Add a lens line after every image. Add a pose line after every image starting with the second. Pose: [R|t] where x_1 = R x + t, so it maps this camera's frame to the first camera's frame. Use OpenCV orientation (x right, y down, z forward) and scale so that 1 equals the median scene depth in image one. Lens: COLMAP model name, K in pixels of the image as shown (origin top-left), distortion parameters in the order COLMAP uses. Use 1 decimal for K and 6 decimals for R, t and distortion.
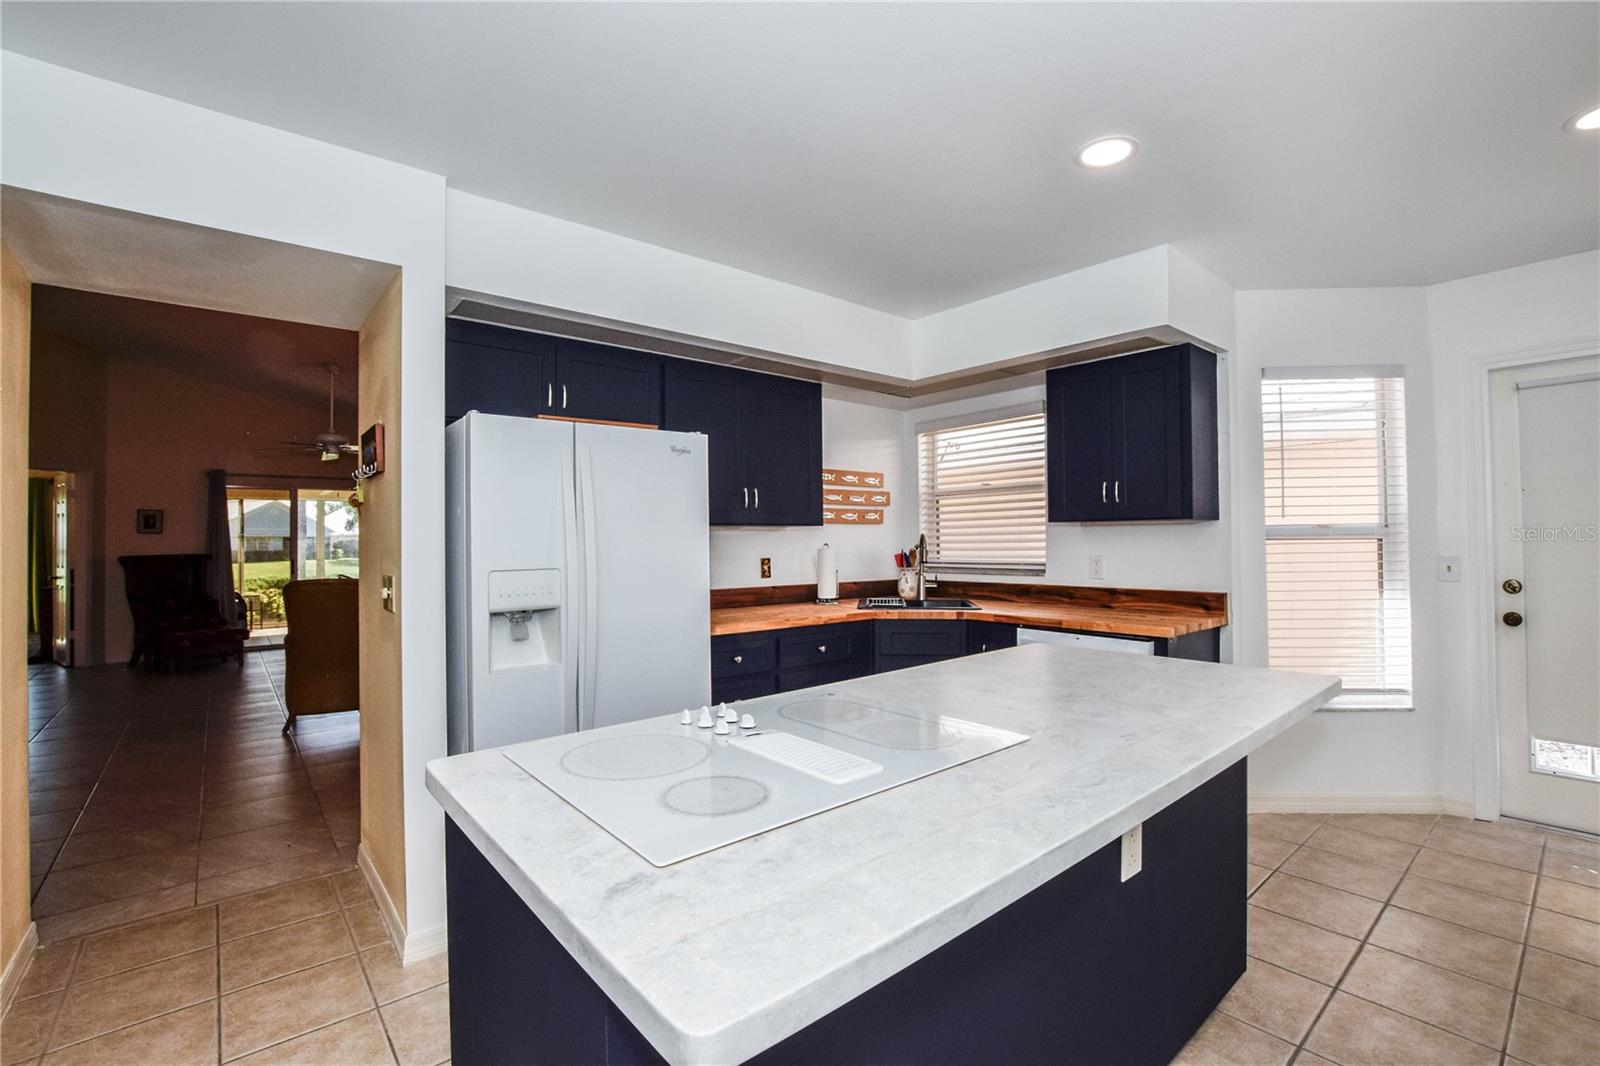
lens RADIAL K [[708.1, 0, 811.3], [0, 708.1, 535.2], [0, 0, 1]] dist [-0.029649, 0.003200]
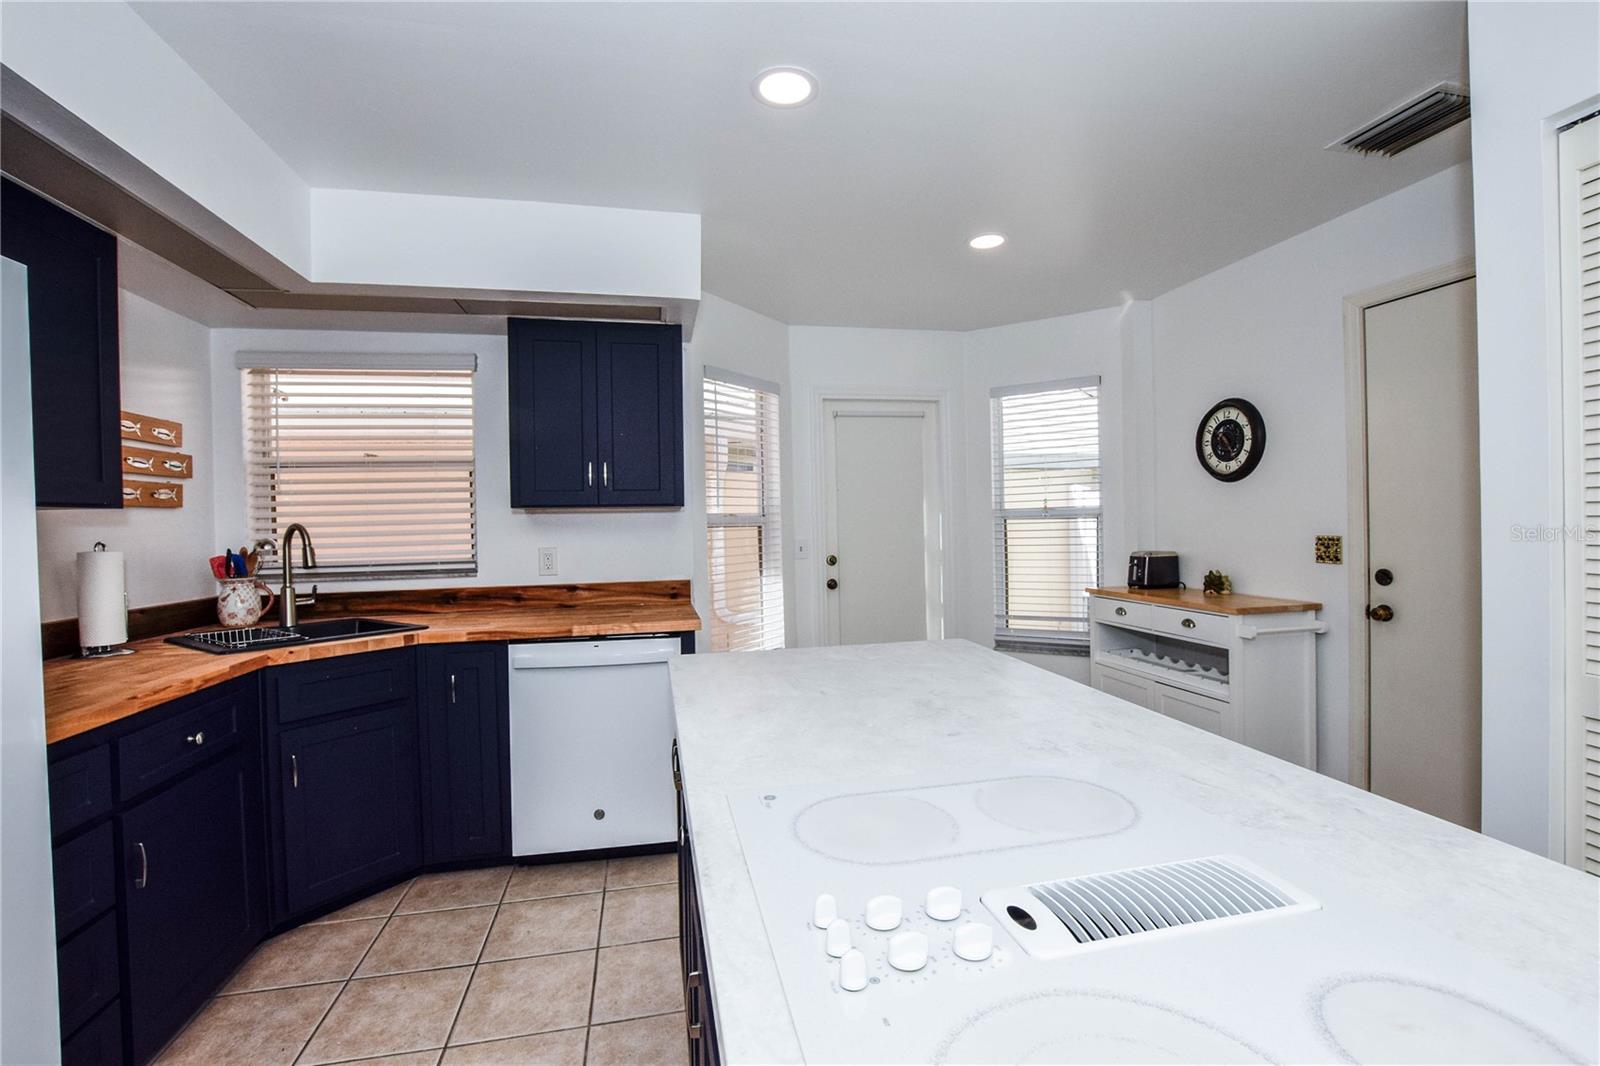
lens RADIAL K [[708.1, 0, 808.5], [0, 708.1, 528.2], [0, 0, 1]] dist [-0.029649, 0.003200]
pose [[0.474540, -0.007158, 0.880205, -0.196582], [0.008619, 0.999957, 0.003485, 0.004424], [-0.880192, 0.005932, 0.474582, 0.308522]]
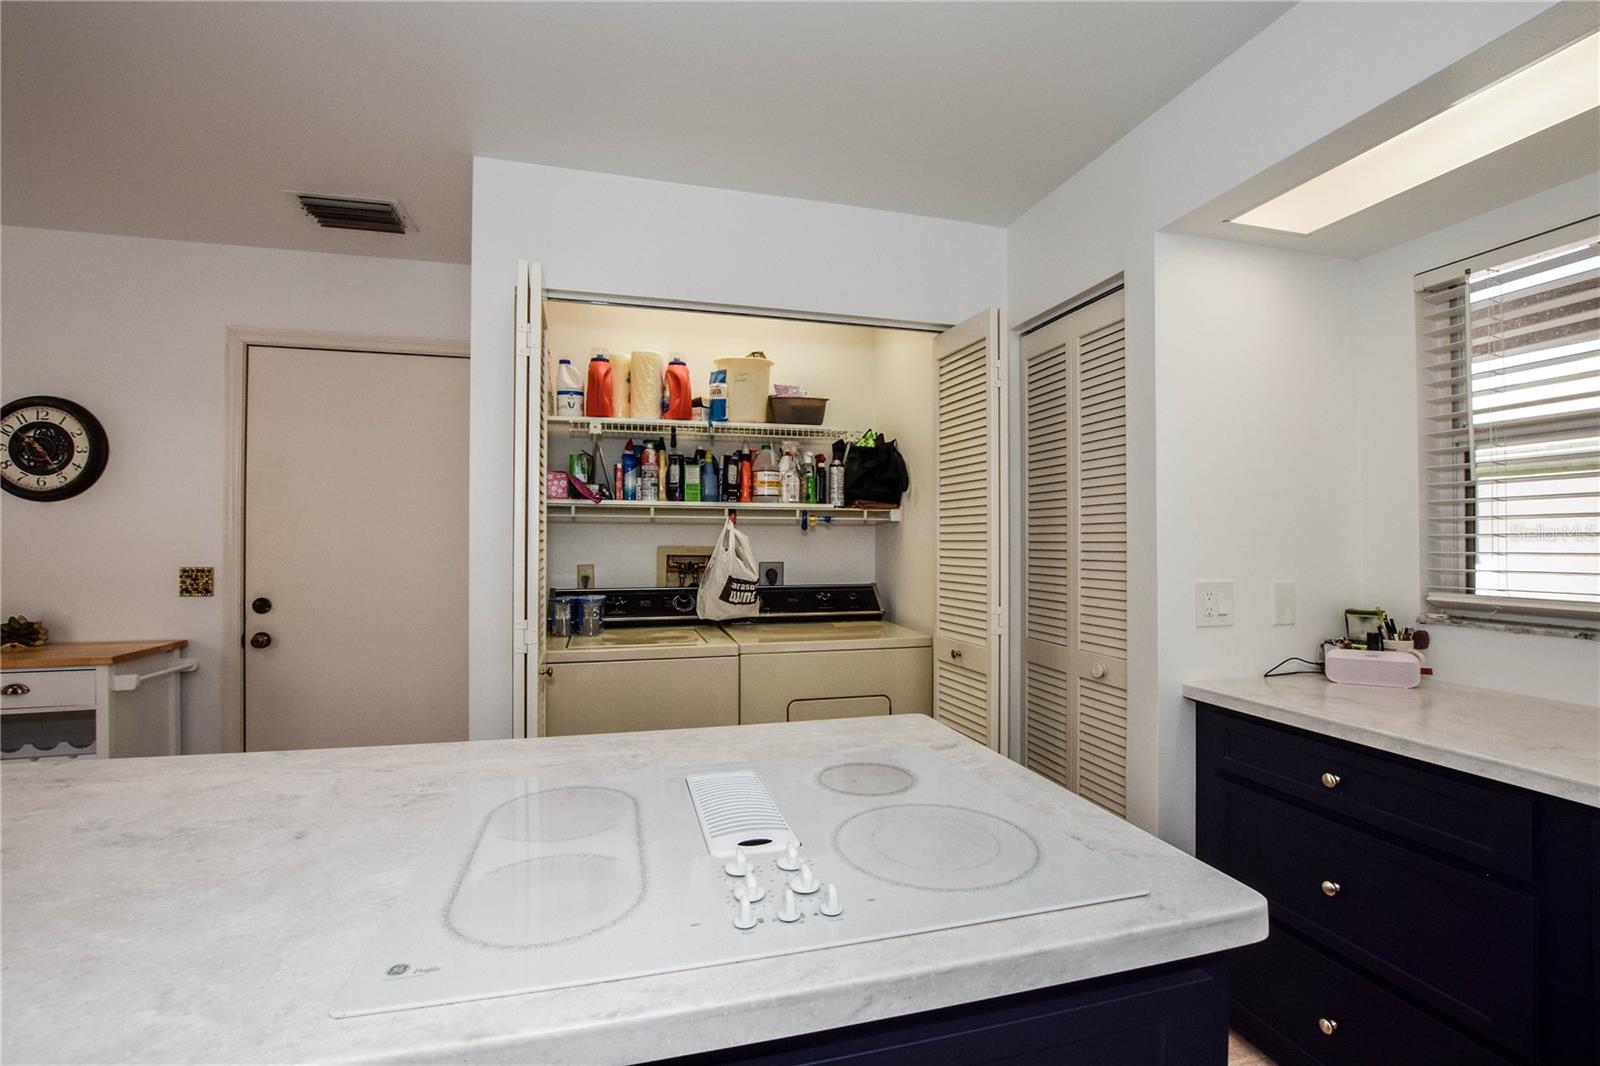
lens RADIAL K [[708.1, 0, 806.4], [0, 708.1, 530.6], [0, 0, 1]] dist [-0.029649, 0.003200]
pose [[-0.903604, 0.015315, 0.428095, -0.140112], [0.004478, 0.999644, -0.026309, 0.003827], [-0.428345, -0.021856, -0.903351, 0.542413]]
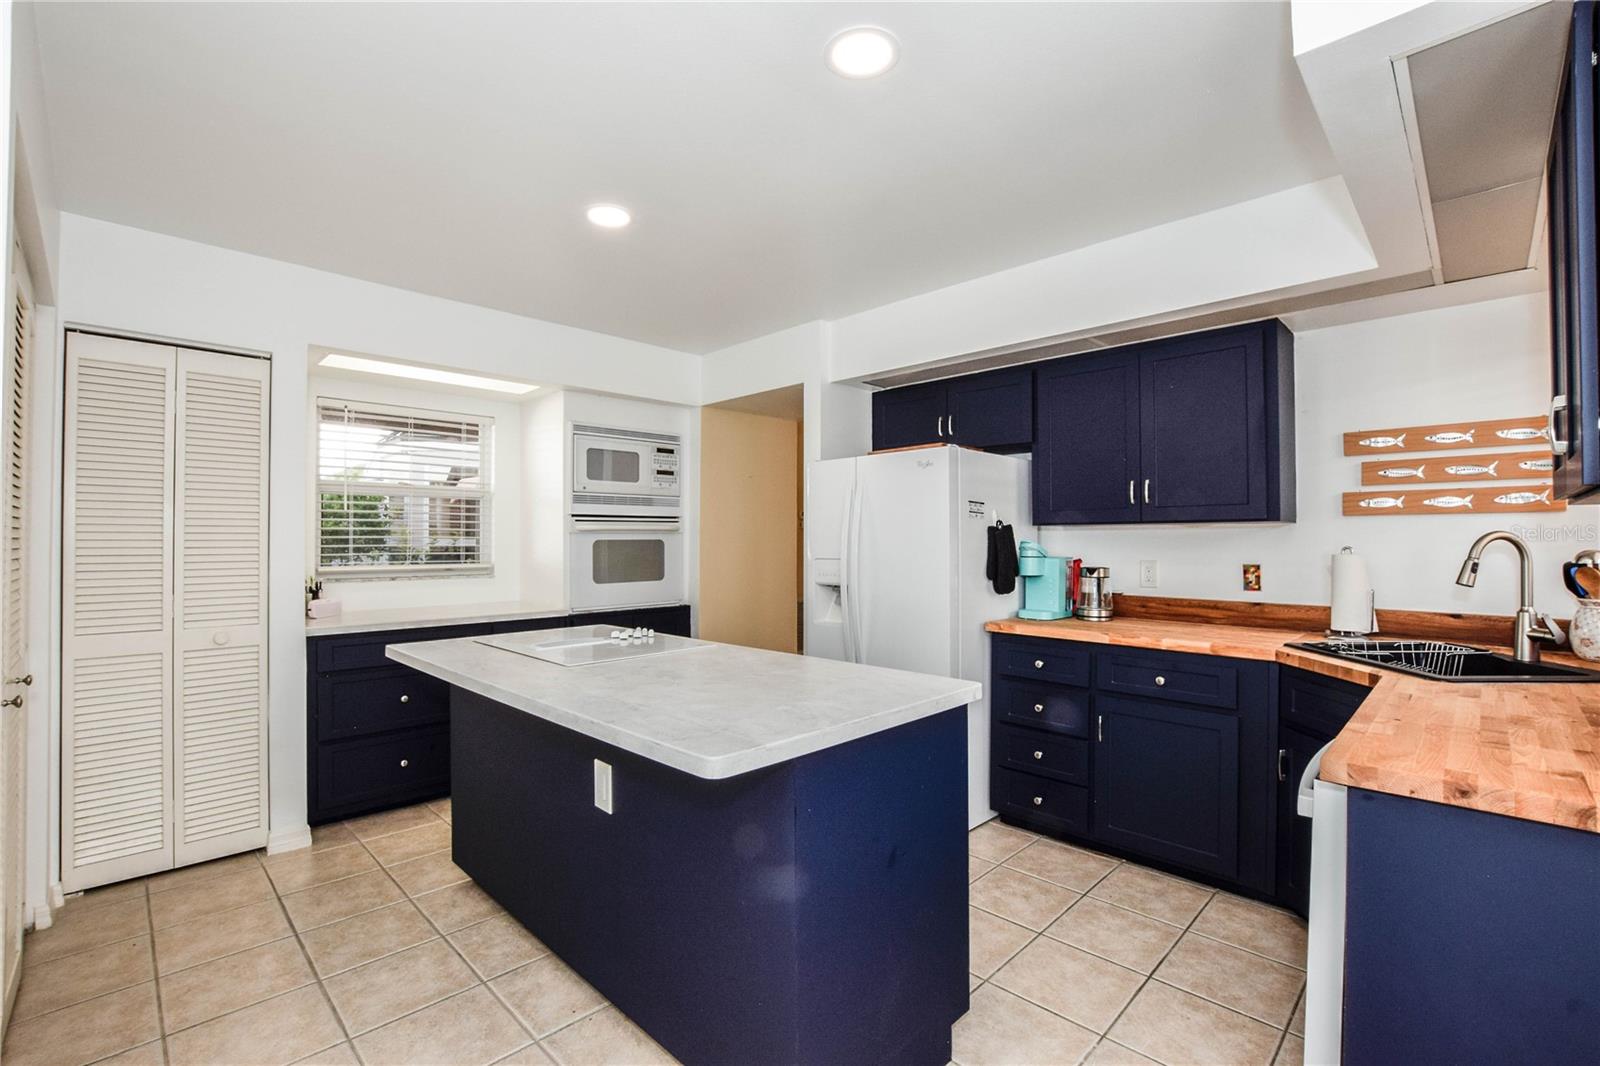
lens RADIAL K [[708.1, 0, 803.4], [0, 708.1, 535.6], [0, 0, 1]] dist [-0.029649, 0.003200]
pose [[0.069502, -0.000029, -0.997582, 0.673153], [0.004173, 0.999991, 0.000262, -0.000911], [0.997573, -0.004181, 0.069502, 0.489560]]
